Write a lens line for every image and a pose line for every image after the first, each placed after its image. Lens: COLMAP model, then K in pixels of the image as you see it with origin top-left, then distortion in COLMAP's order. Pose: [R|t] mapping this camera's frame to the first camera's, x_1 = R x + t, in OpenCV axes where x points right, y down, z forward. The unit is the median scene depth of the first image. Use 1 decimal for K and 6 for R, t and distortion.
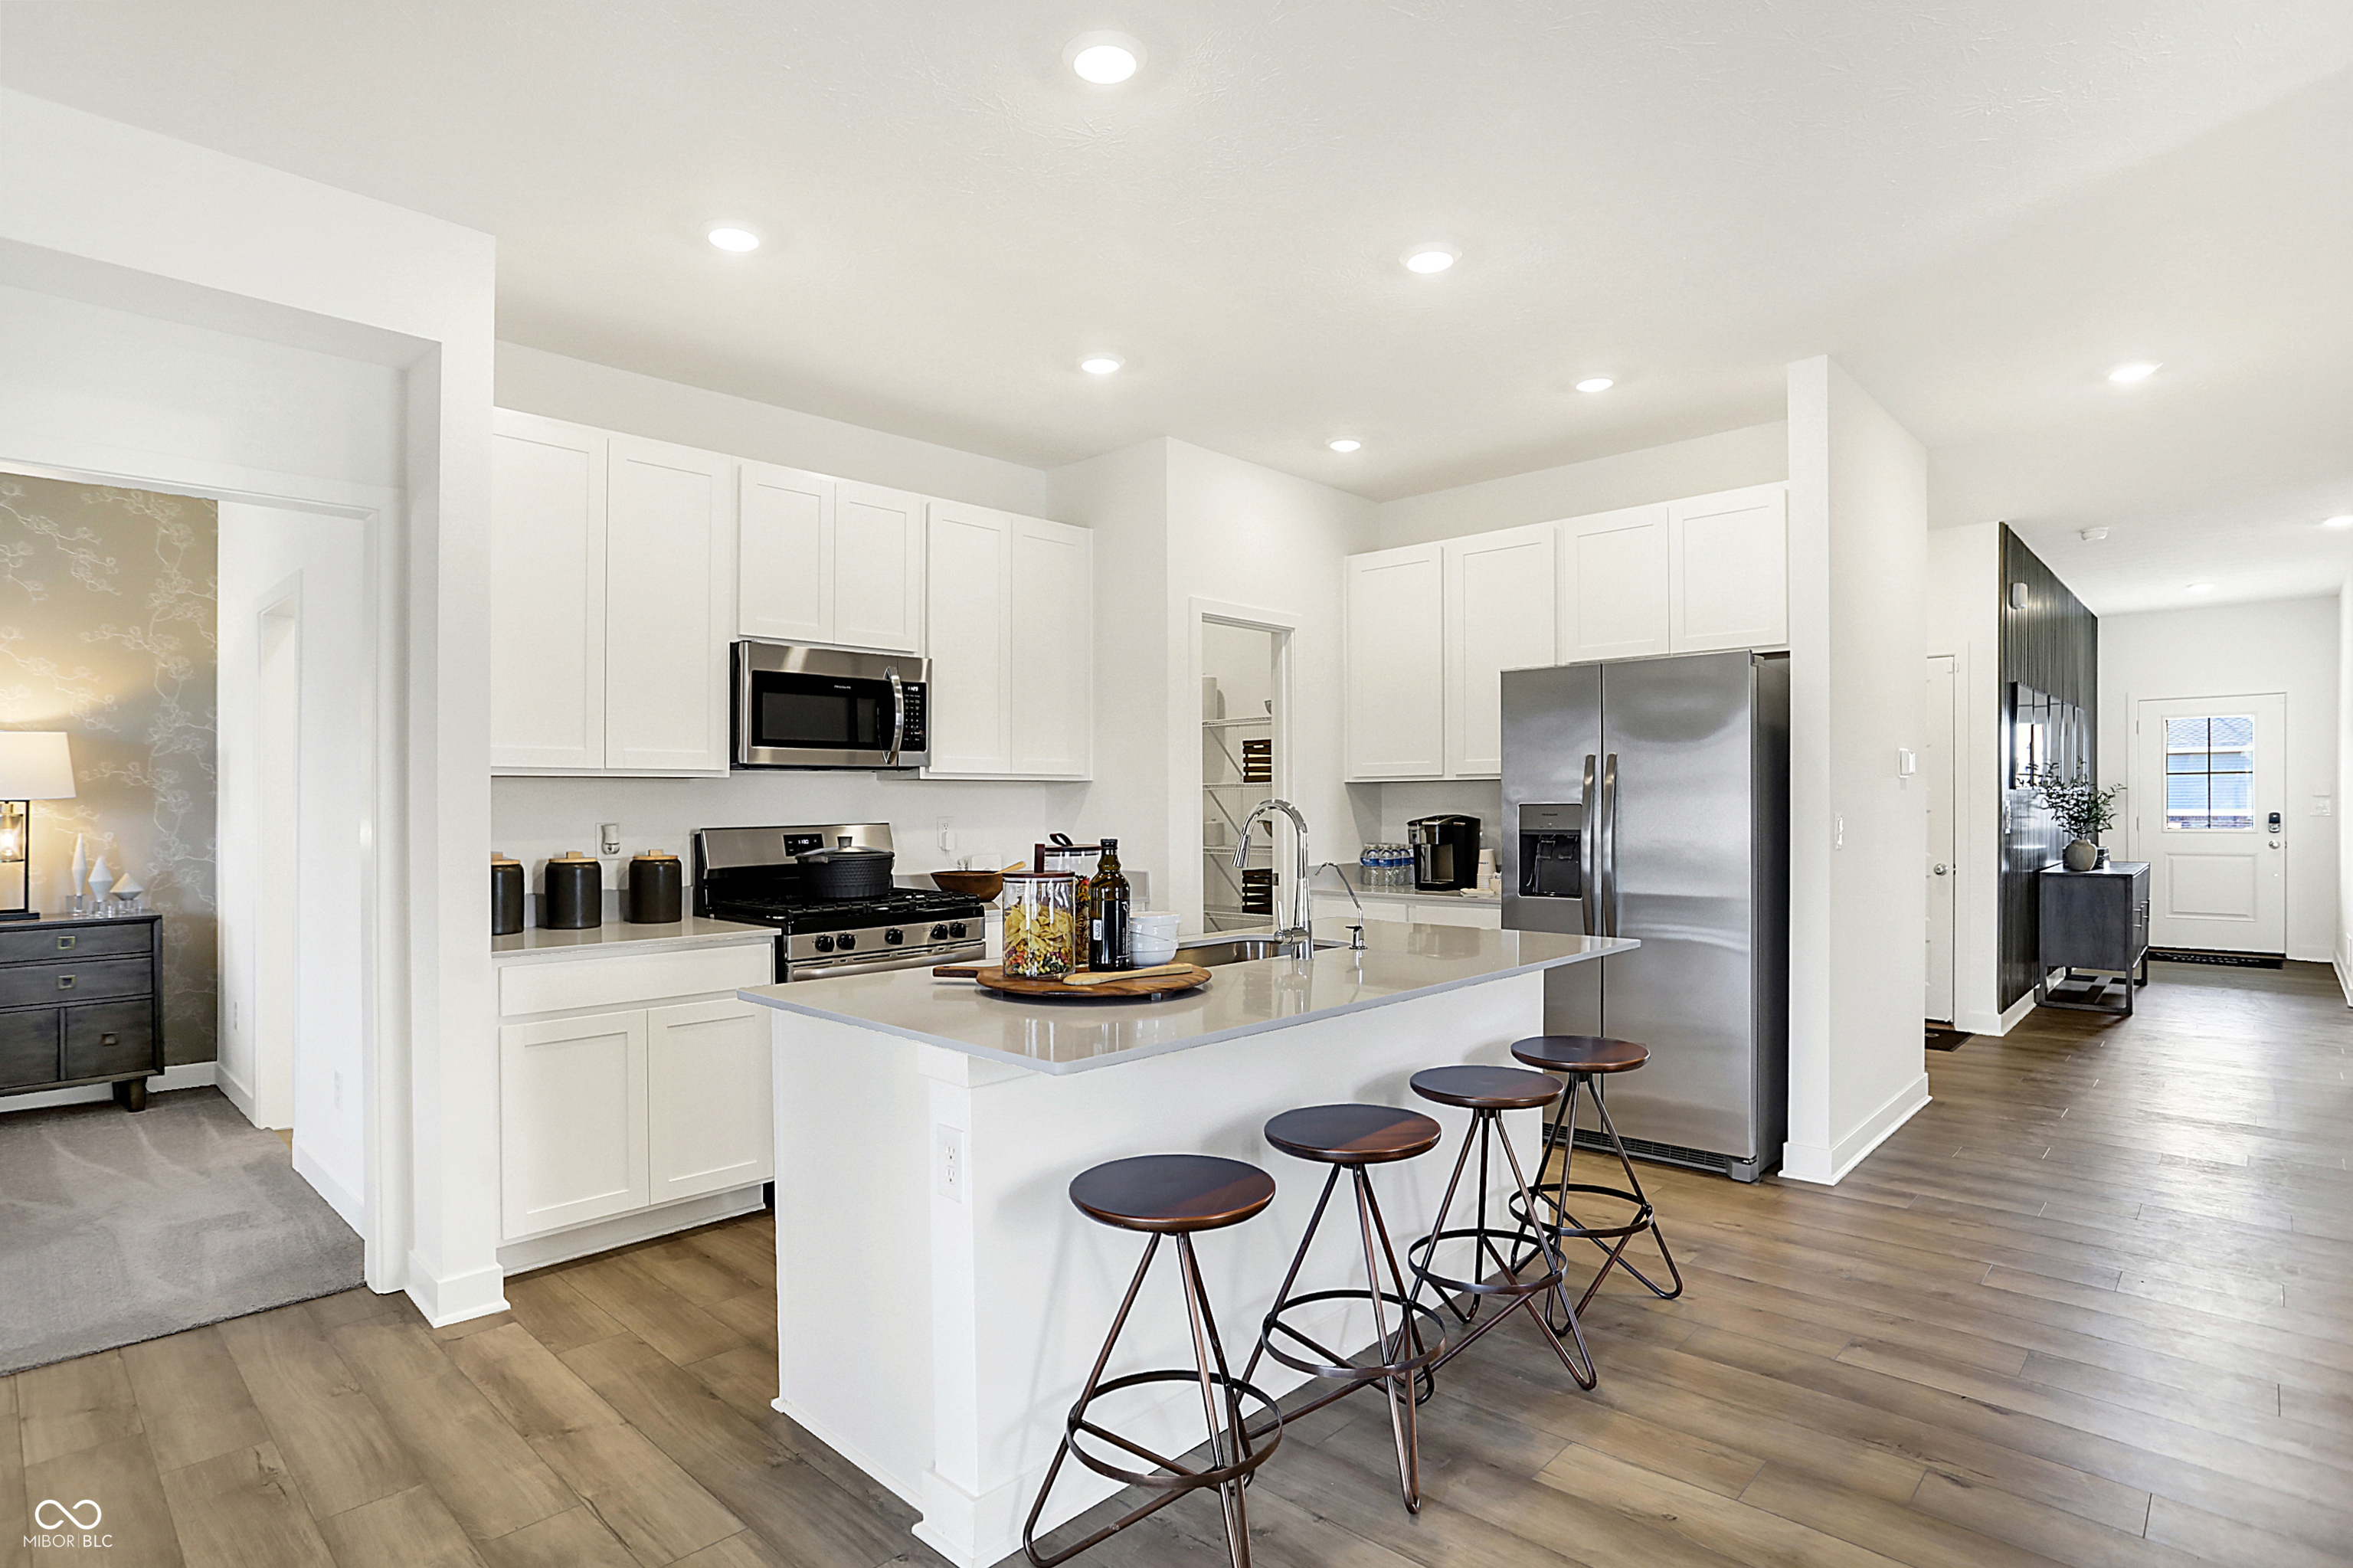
lens RADIAL K [[1205.1, 0, 1122.7], [0, 1205.1, 790.3], [0, 0, 1]] dist [-0.013783, 0.000065]
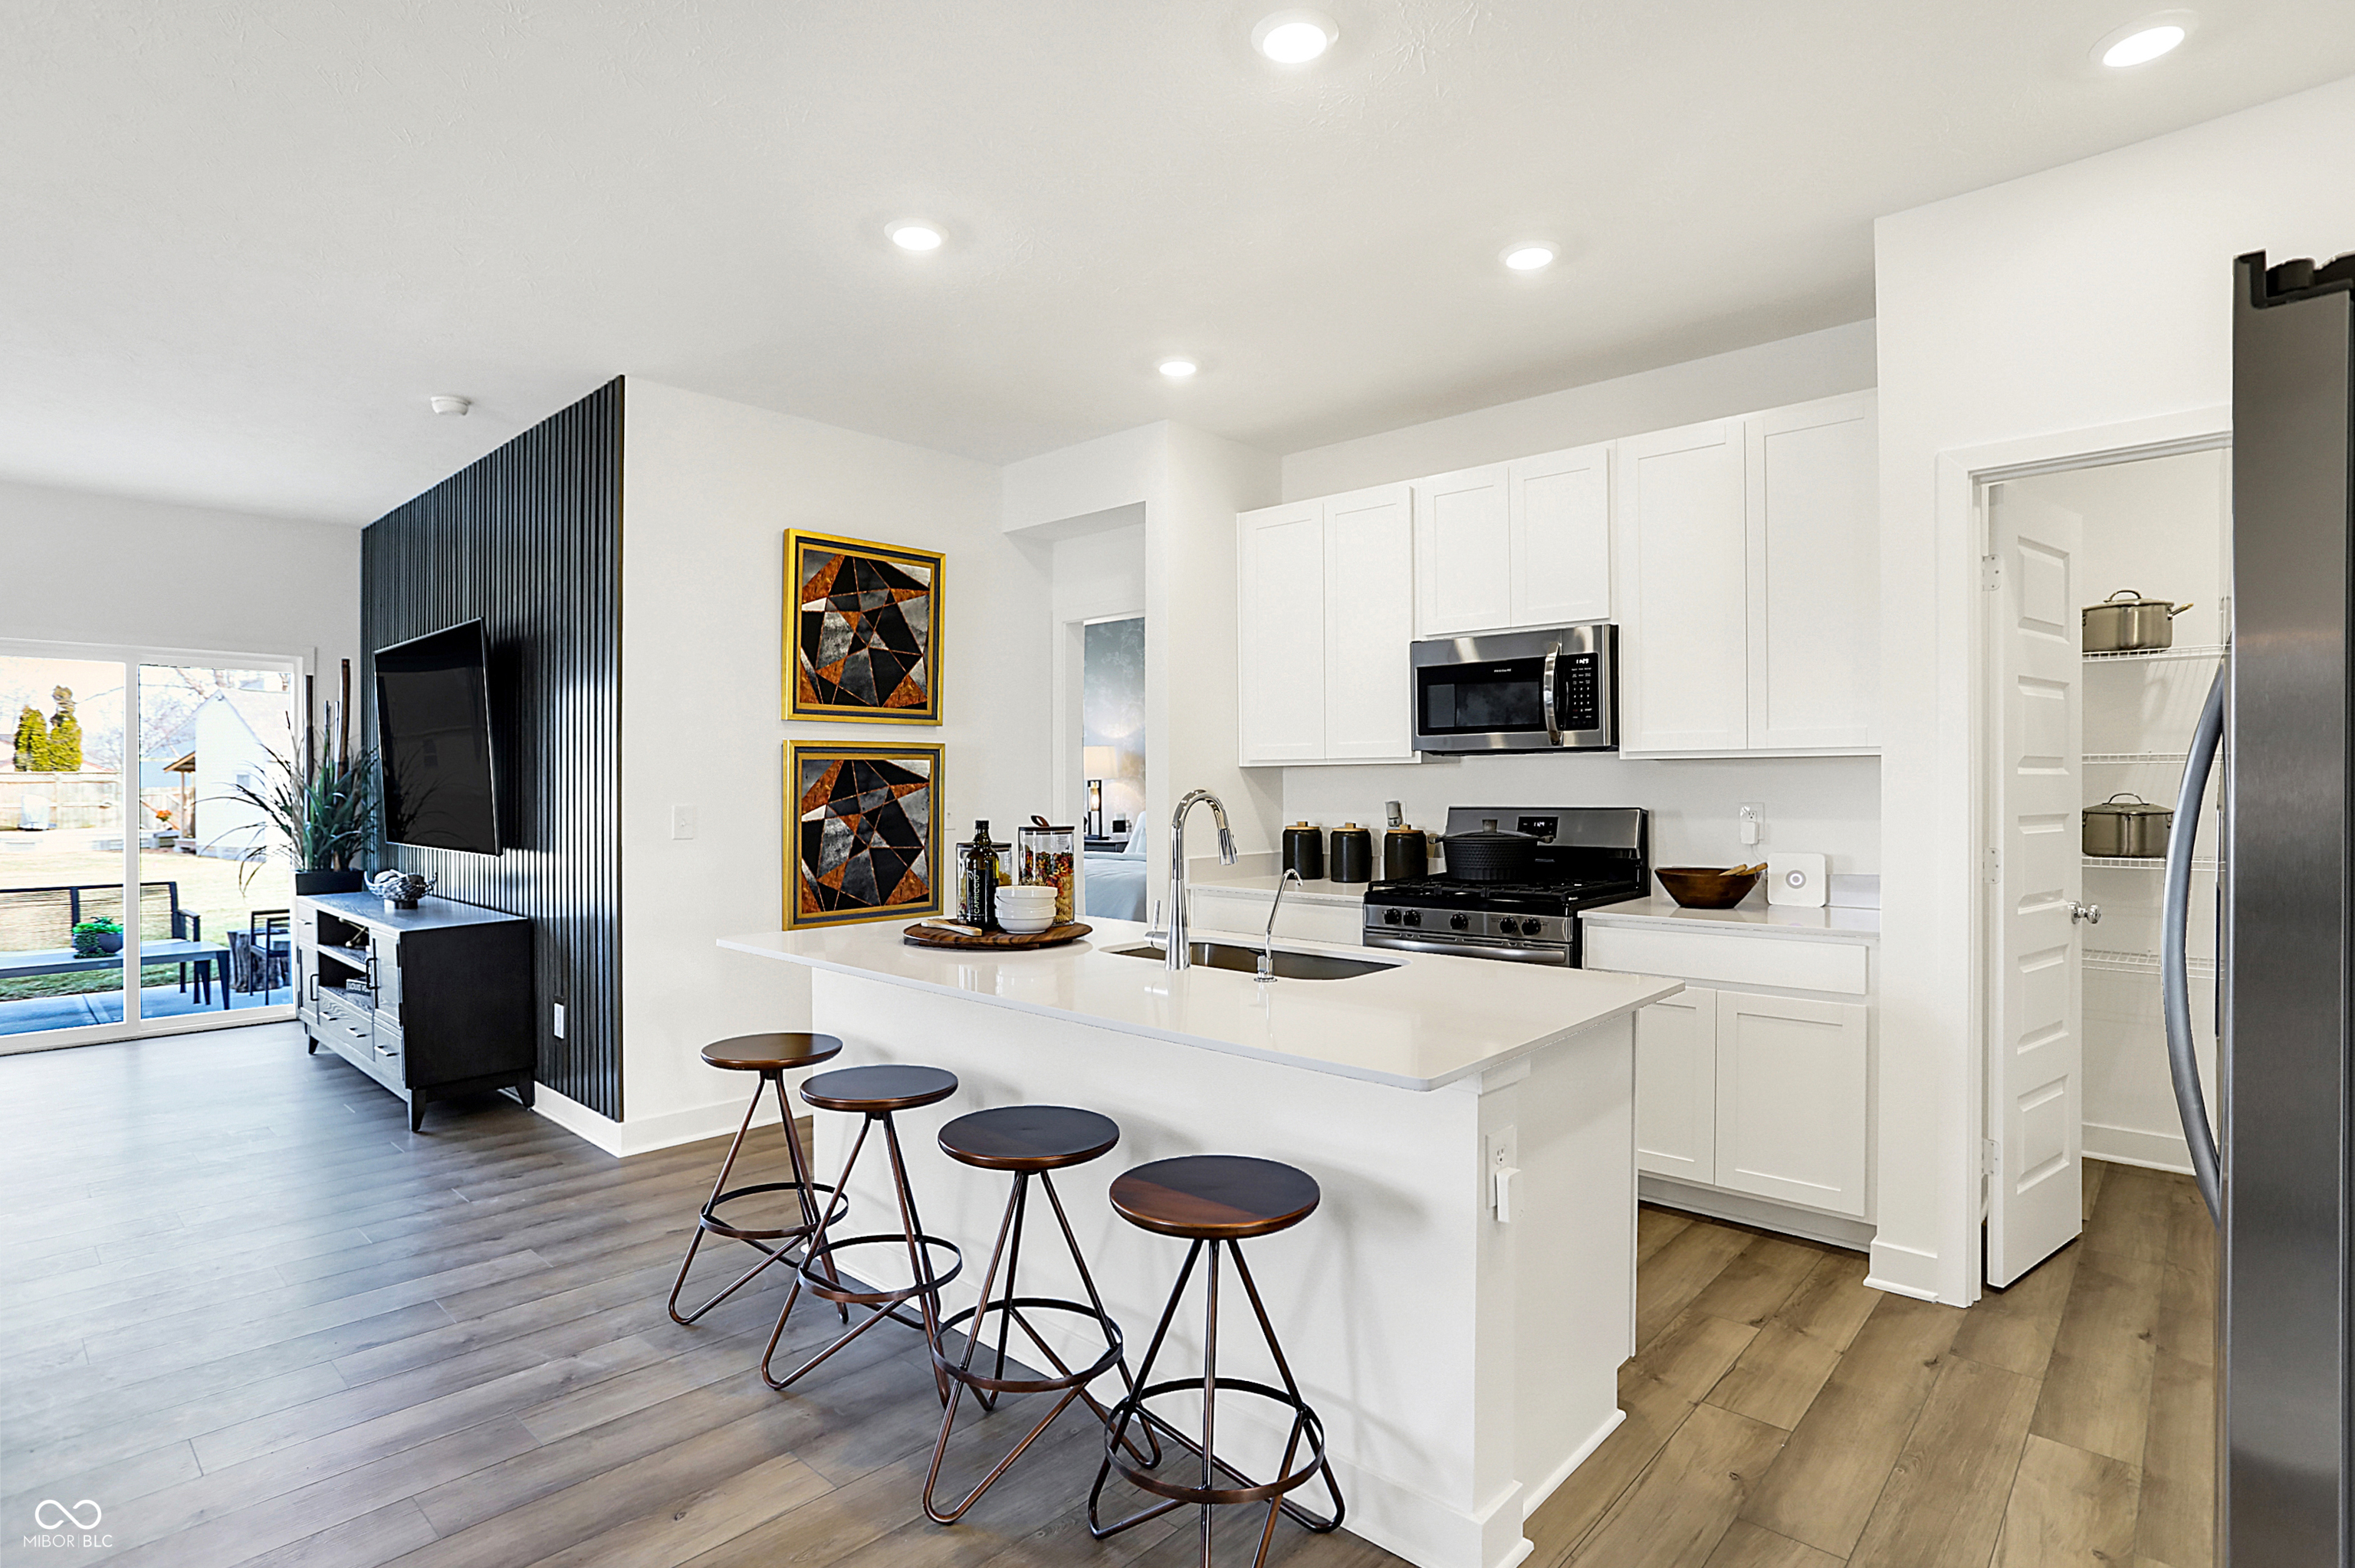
lens RADIAL K [[1166.4, 0, 1167.9], [0, 1166.4, 772.4], [0, 0, 1]] dist [-0.006957, 0.000455]
pose [[0.037302, -0.000224, -0.999304, 0.727801], [0.012213, 0.999925, 0.000231, -0.004752], [0.999229, -0.012213, 0.037302, 0.695495]]
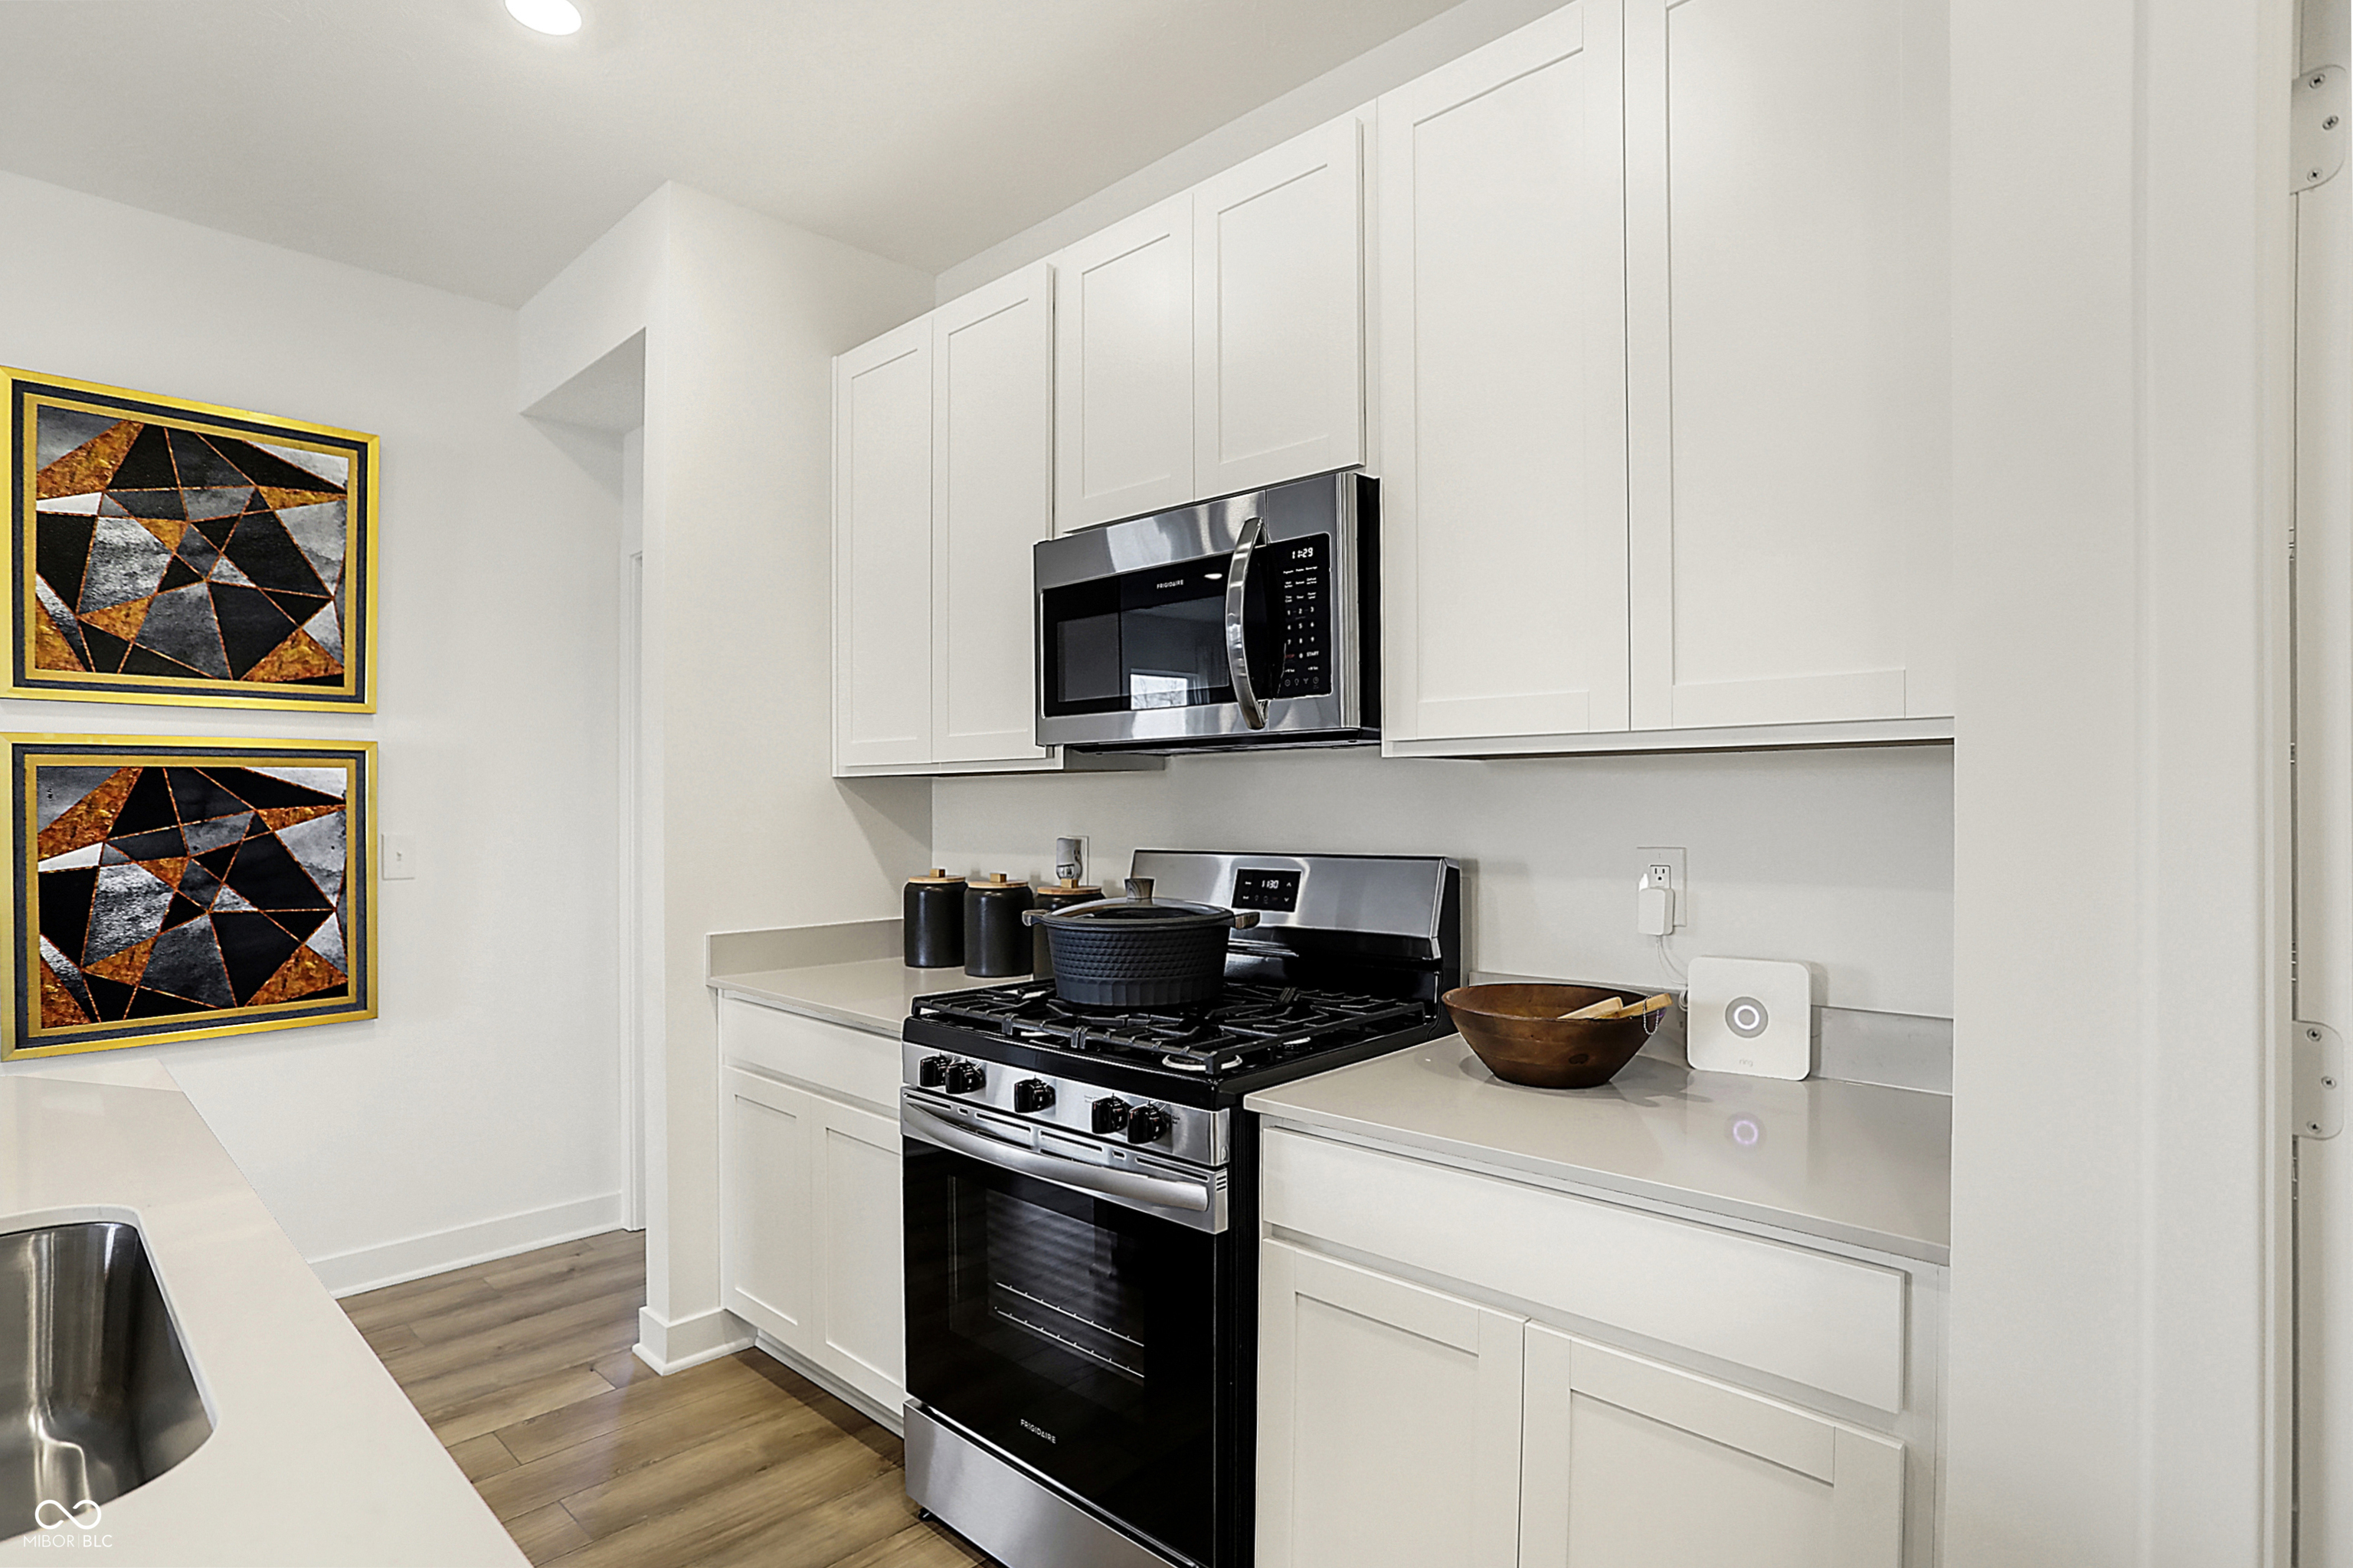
lens RADIAL K [[1175.1, 0, 1135.8], [0, 1175.1, 802.4], [0, 0, 1]] dist [-0.014791, 0.000413]
pose [[0.007224, 0.009789, -0.999926, 0.263785], [0.012946, 0.999867, 0.009882, 0.000821], [0.999890, -0.013016, 0.007096, 0.992142]]
